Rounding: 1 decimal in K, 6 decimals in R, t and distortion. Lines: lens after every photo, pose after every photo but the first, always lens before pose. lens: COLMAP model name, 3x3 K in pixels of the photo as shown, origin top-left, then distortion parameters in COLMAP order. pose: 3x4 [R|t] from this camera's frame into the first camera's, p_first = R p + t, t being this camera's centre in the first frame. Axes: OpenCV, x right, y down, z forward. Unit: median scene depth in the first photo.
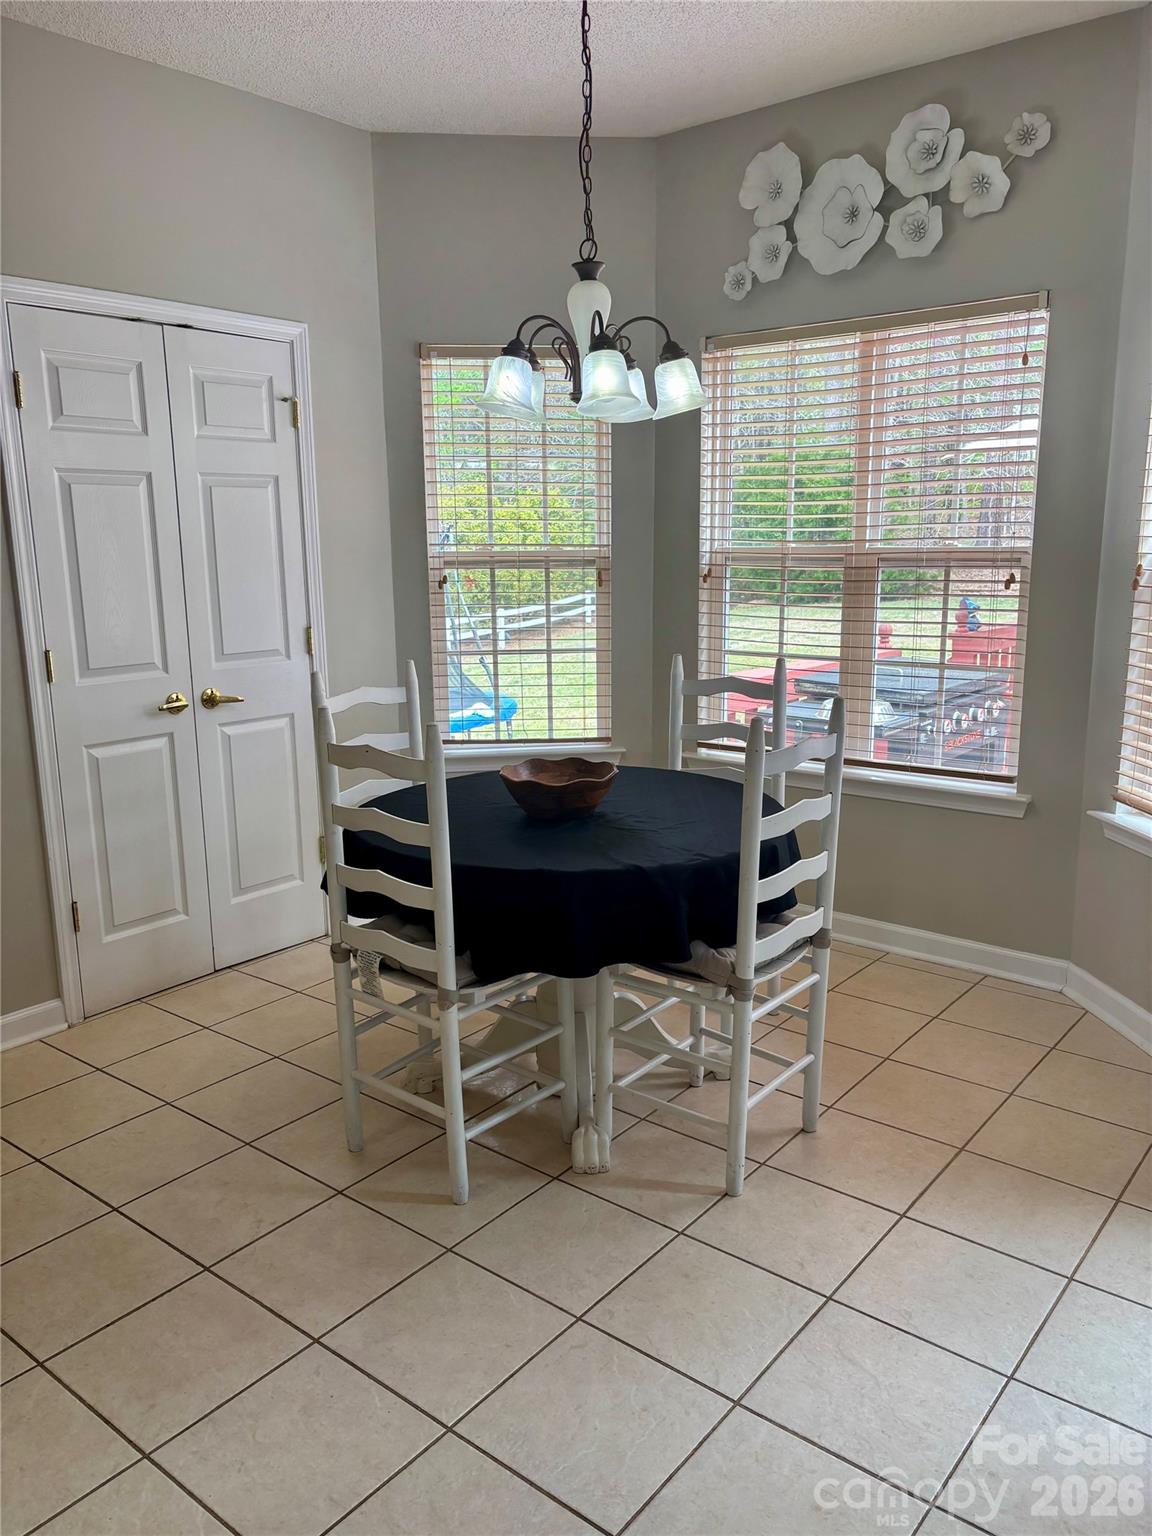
lens RADIAL K [[1159.5, 0, 573.6], [0, 1159.5, 776.9], [0, 0, 1]] dist [0.027556, -0.008402]
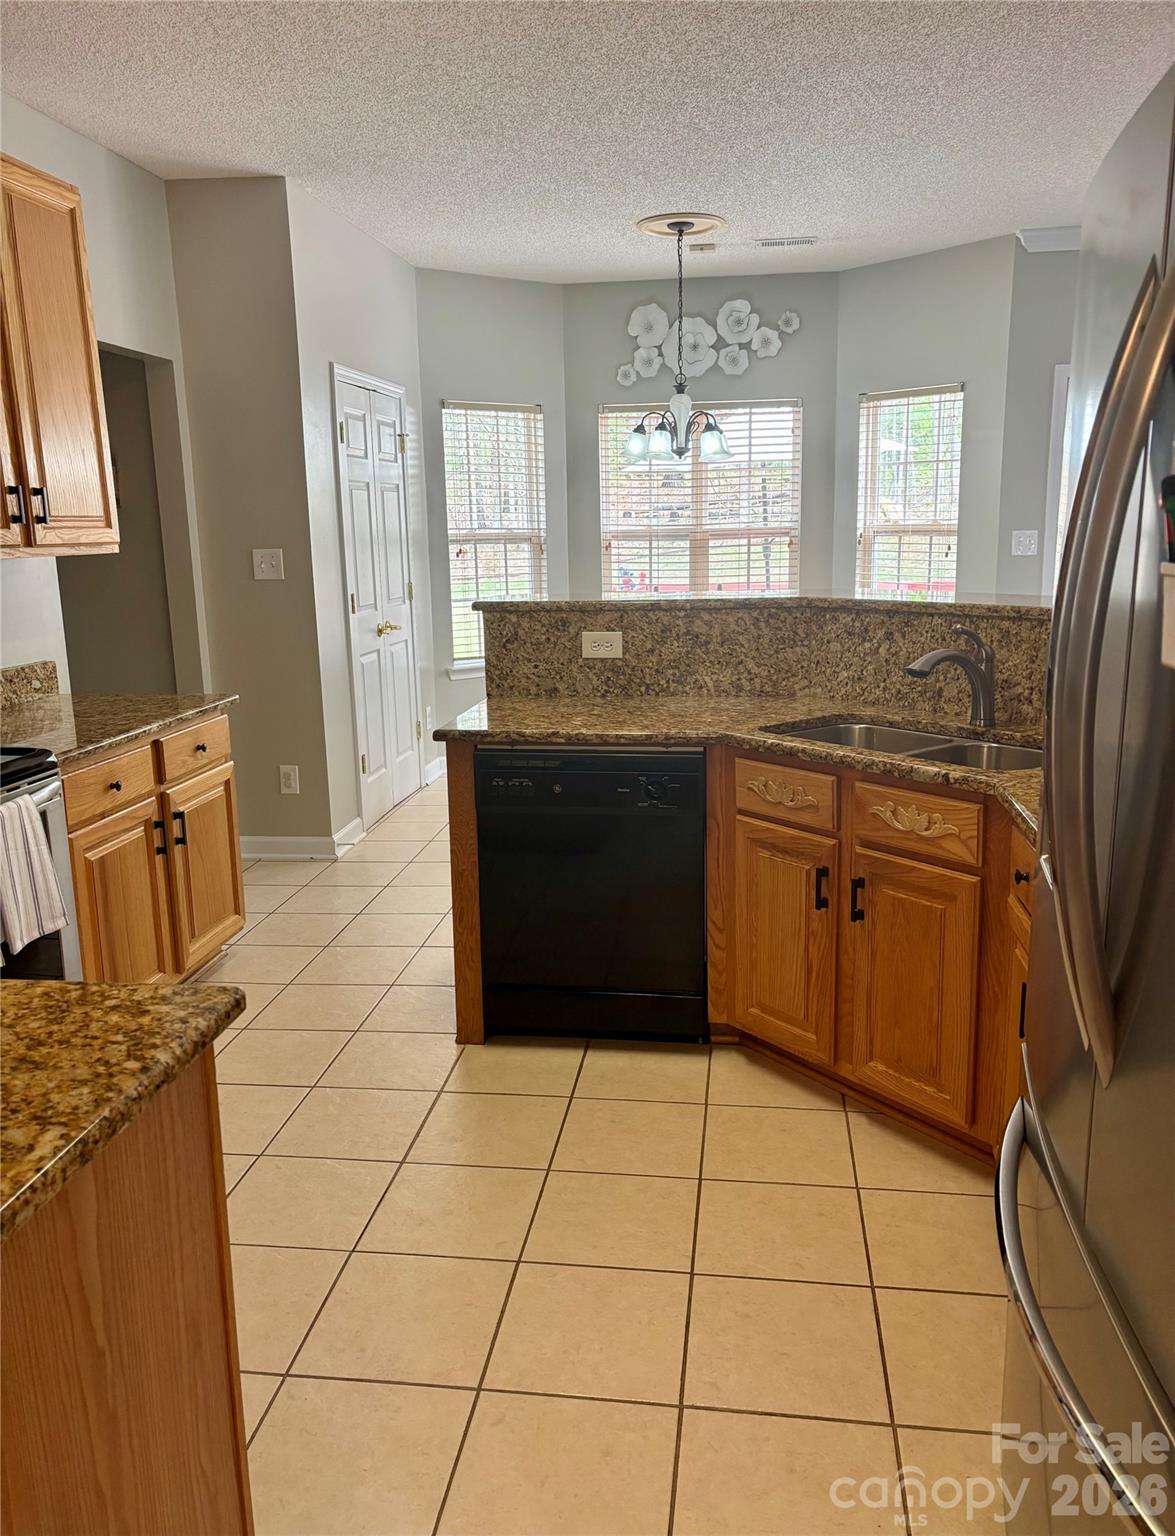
lens RADIAL K [[1198.6, 0, 583.5], [0, 1198.6, 761.4], [0, 0, 1]] dist [-0.000733, -0.000492]
pose [[0.853834, -0.105626, 0.509716, -0.975929], [0.112860, 0.993469, 0.016819, 0.118755], [-0.508164, 0.043166, 0.860178, -0.523385]]
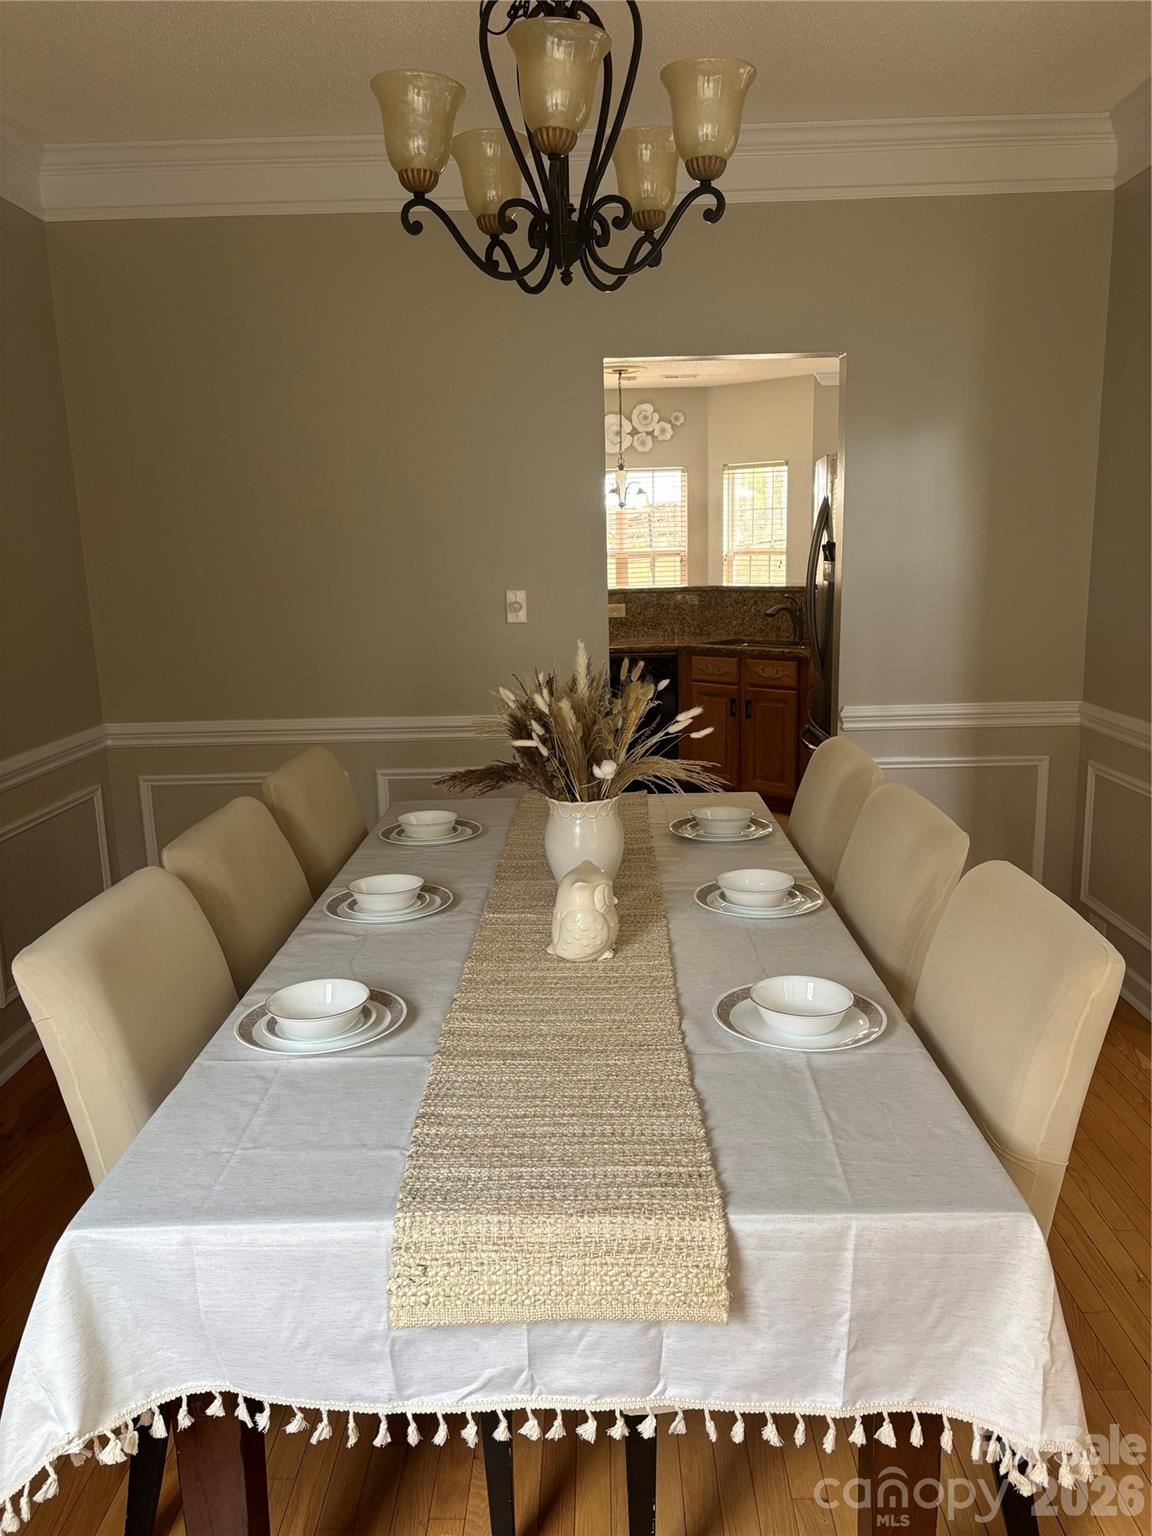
lens RADIAL K [[1159.5, 0, 582.4], [0, 1159.5, 775.9], [0, 0, 1]] dist [0.027556, -0.008402]
pose [[0.781390, -0.129640, 0.610428, -1.722484], [0.137386, 0.989921, 0.034371, 0.242045], [-0.608732, 0.057007, 0.791325, -1.177923]]
